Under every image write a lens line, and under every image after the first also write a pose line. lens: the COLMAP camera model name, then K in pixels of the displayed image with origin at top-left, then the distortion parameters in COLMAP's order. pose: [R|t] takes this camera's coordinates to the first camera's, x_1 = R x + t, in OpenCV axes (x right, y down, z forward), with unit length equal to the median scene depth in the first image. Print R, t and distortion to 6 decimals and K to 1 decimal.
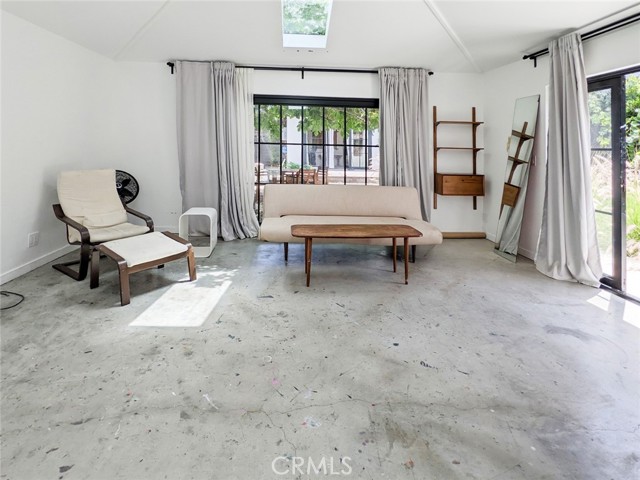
lens RADIAL K [[319.2, 0, 320.0], [0, 319.2, 240.0], [0, 0, 1]] dist [-0.000168, 0.000019]
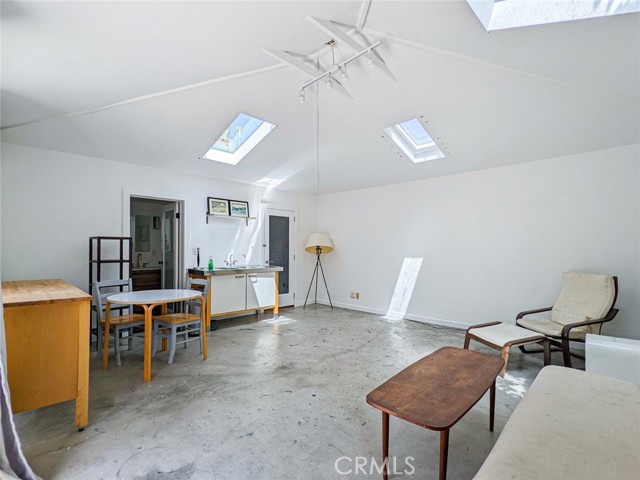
lens RADIAL K [[319.2, 0, 320.0], [0, 319.2, 240.0], [0, 0, 1]] dist [-0.000168, 0.000019]
pose [[-0.742193, -0.041295, -0.668912, 1.246050], [-0.214375, 0.960288, 0.178576, -0.596707], [0.634974, 0.275936, -0.721572, 1.962903]]
